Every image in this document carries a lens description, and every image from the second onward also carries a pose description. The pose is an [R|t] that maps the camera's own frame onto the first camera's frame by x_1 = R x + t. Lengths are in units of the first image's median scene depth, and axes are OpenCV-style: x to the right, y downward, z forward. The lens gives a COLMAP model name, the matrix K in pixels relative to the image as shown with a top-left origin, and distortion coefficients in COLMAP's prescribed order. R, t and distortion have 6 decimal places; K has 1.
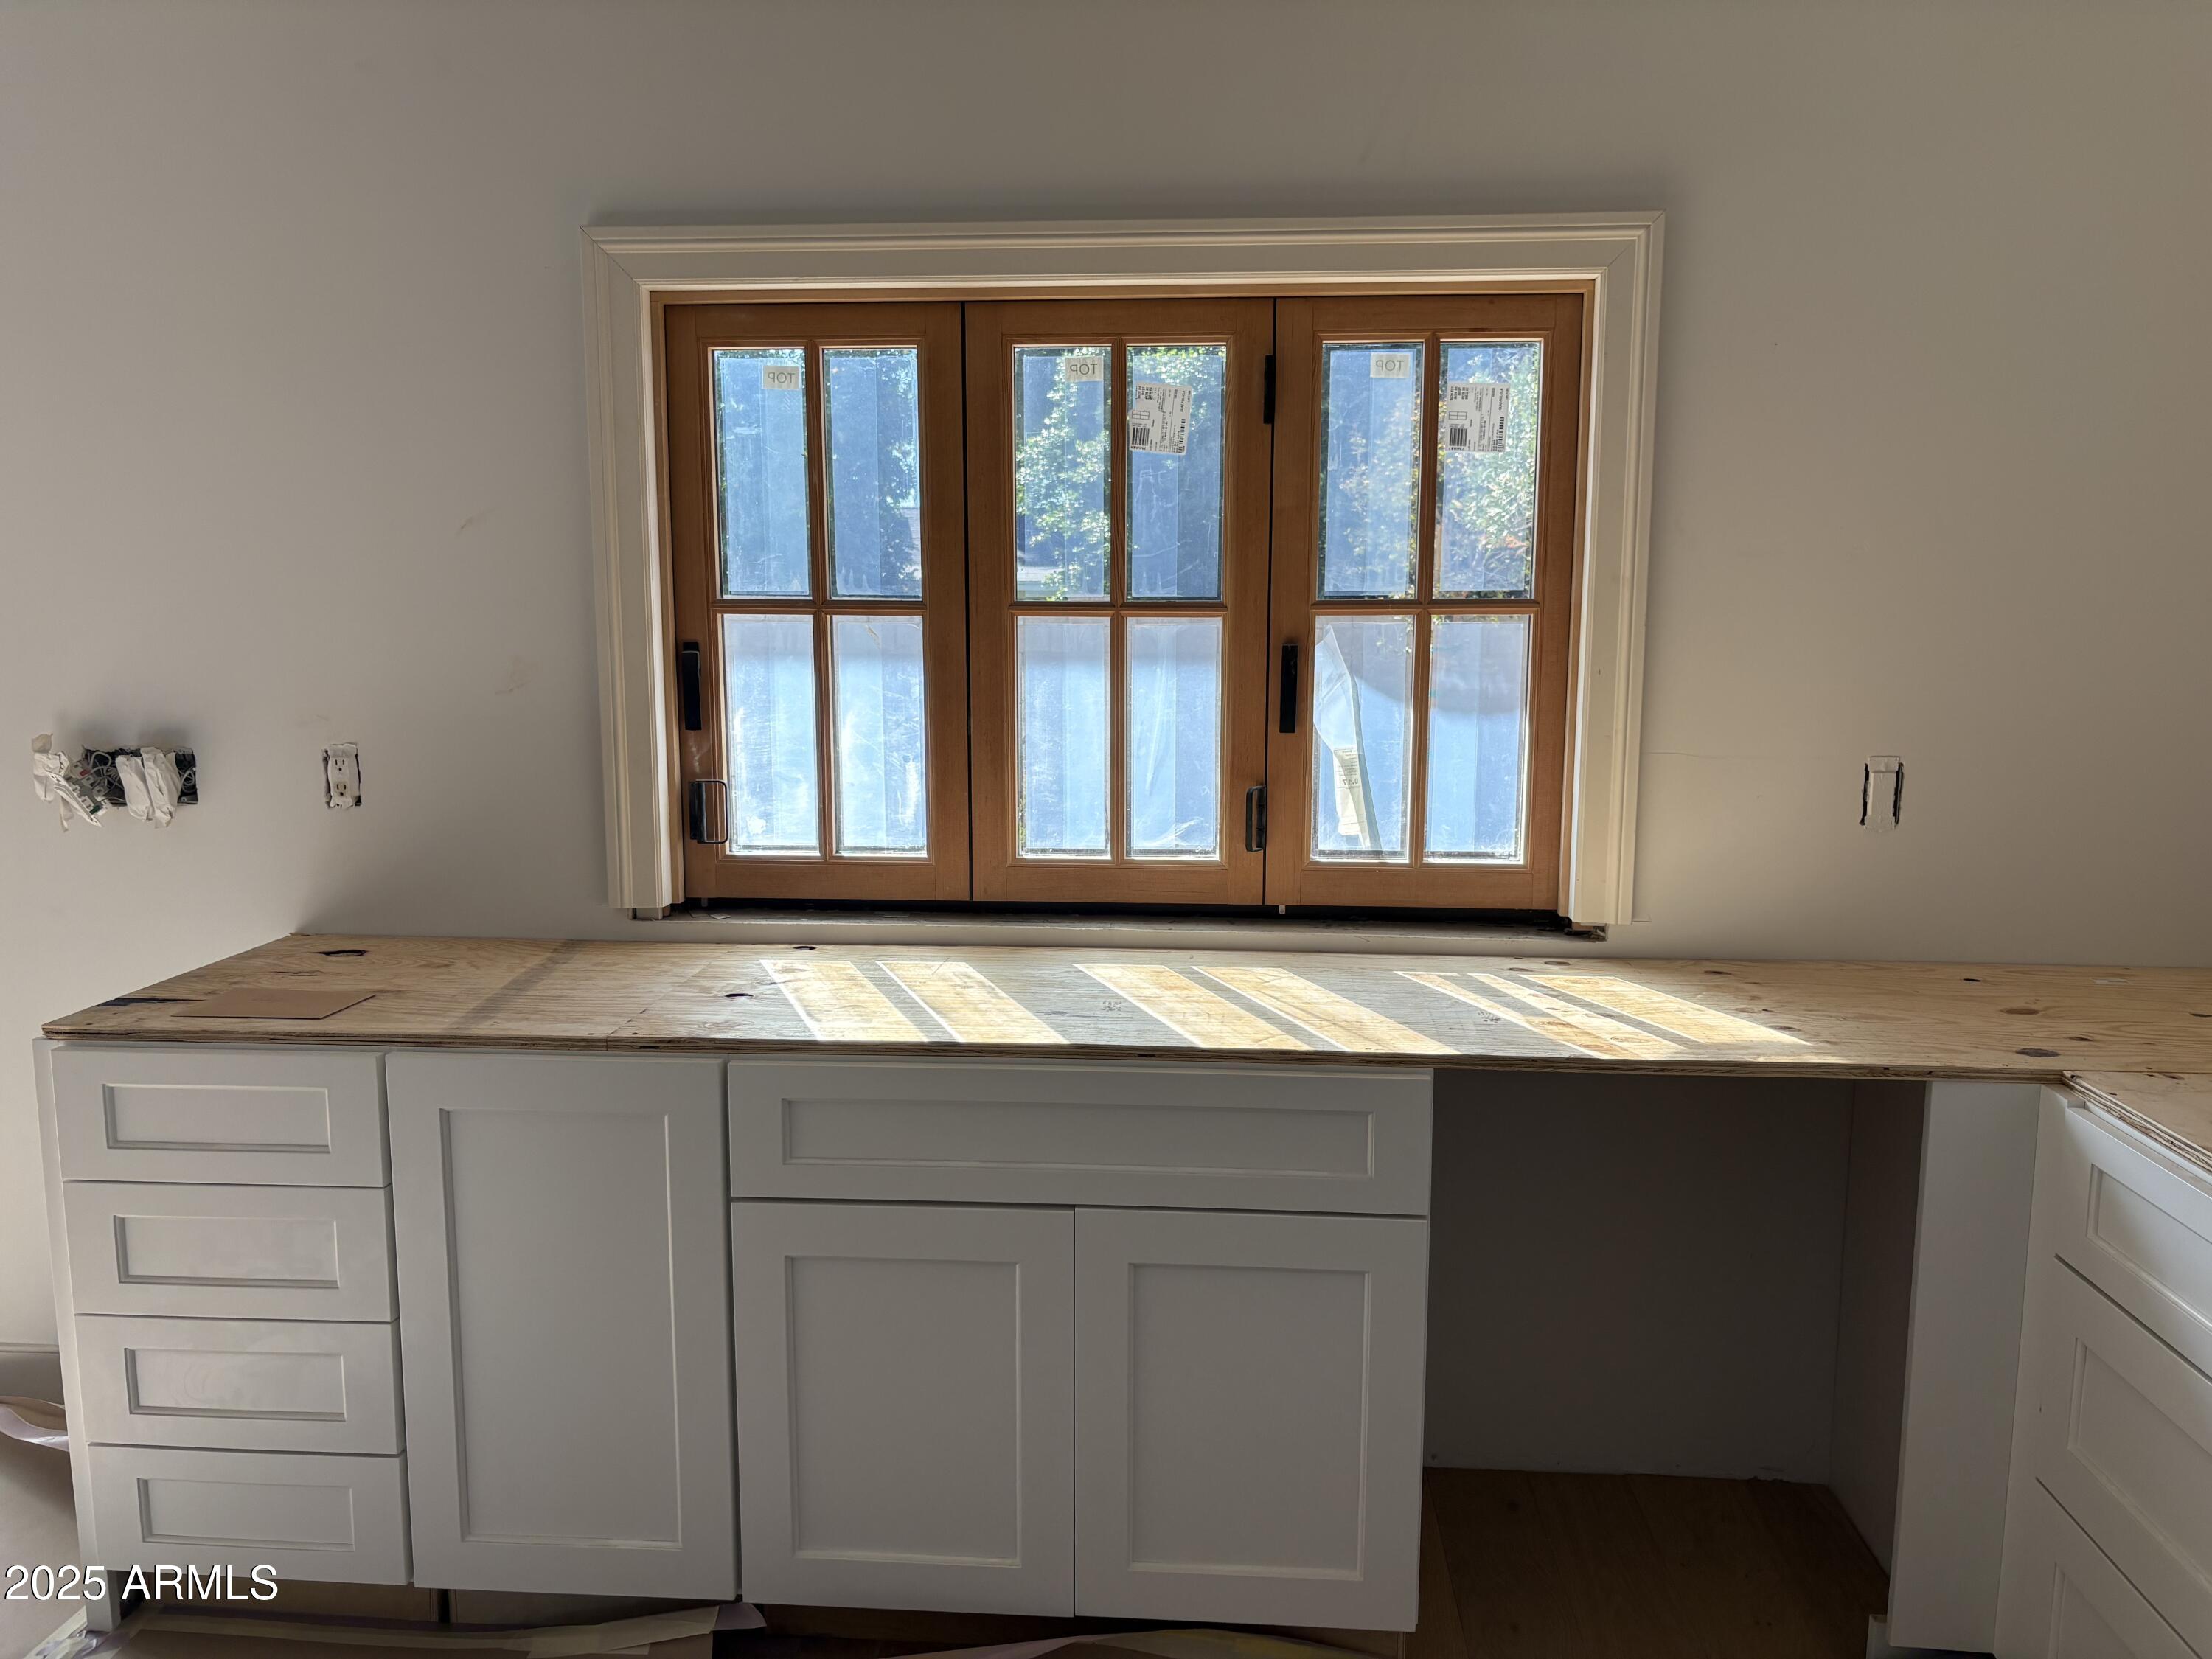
lens RADIAL K [[1689.4, 0, 1112.3], [0, 1689.4, 842.0], [0, 0, 1]] dist [-0.012100, -0.002585]
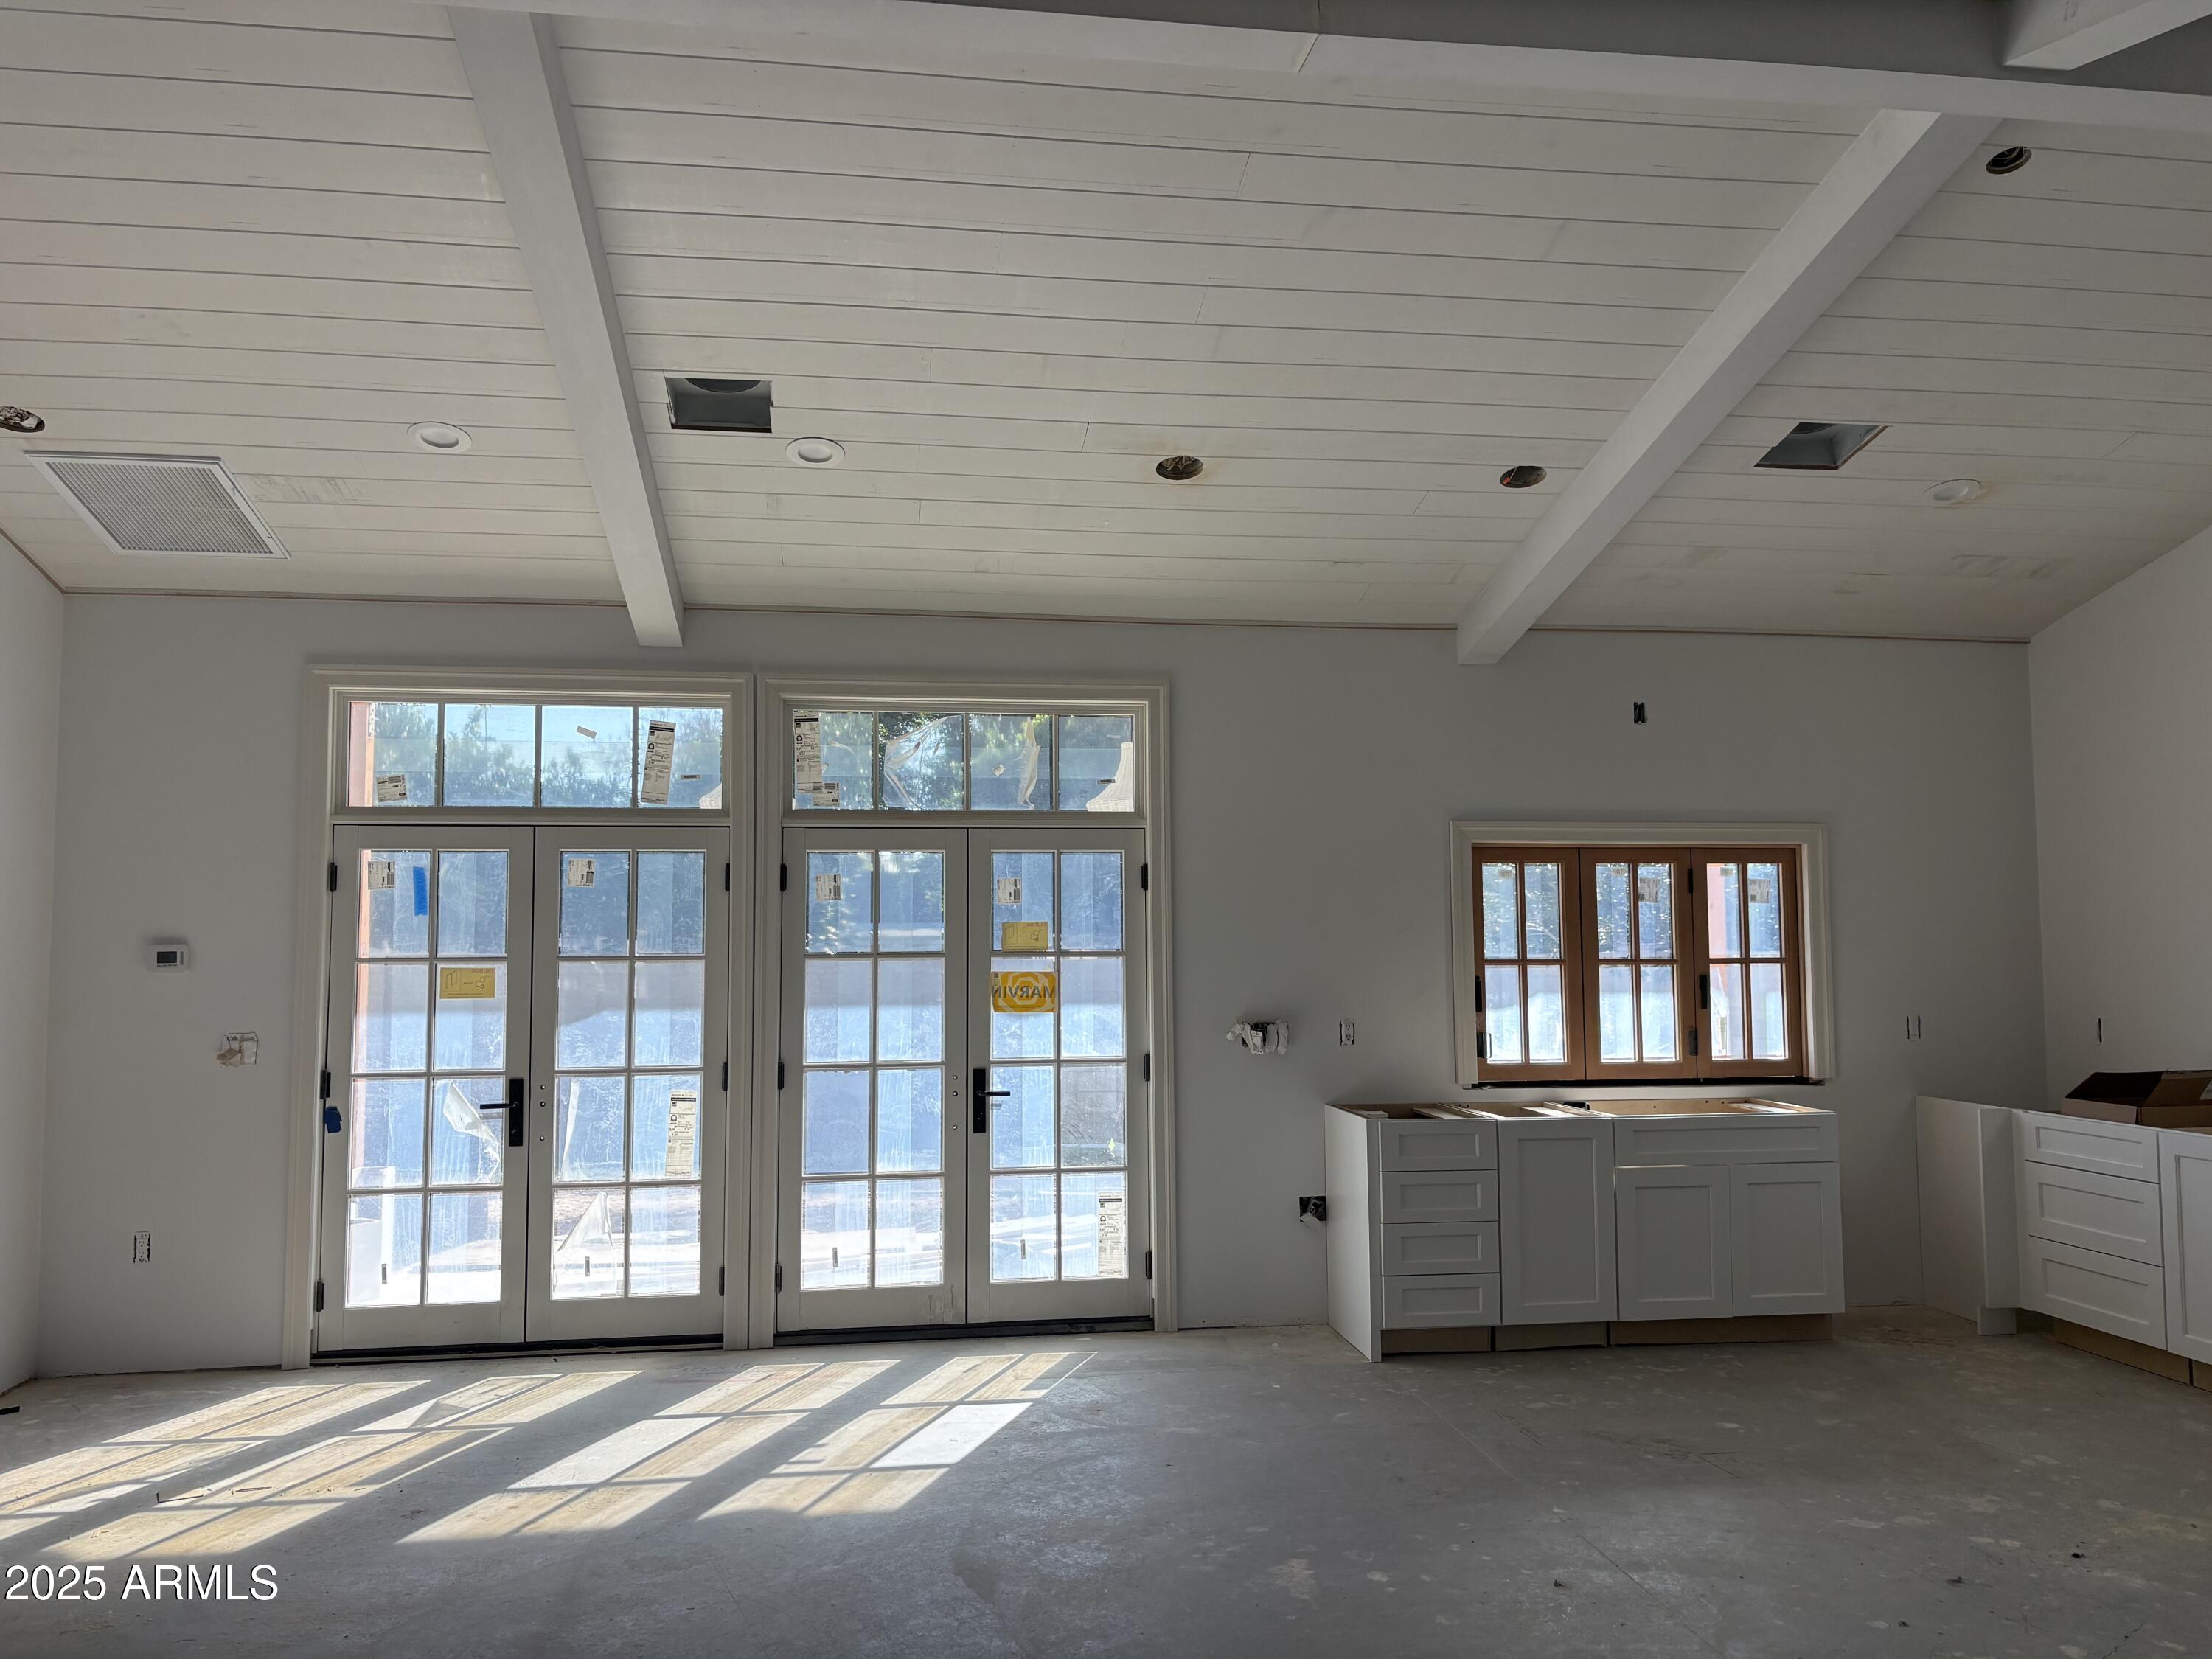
lens RADIAL K [[1689.4, 0, 1098.9], [0, 1689.4, 829.0], [0, 0, 1]] dist [-0.012100, -0.002585]
pose [[0.976429, 0.008264, 0.215679, -1.354360], [0.038813, 0.976254, -0.213123, 0.180093], [-0.212318, 0.216471, 0.952922, -1.326452]]
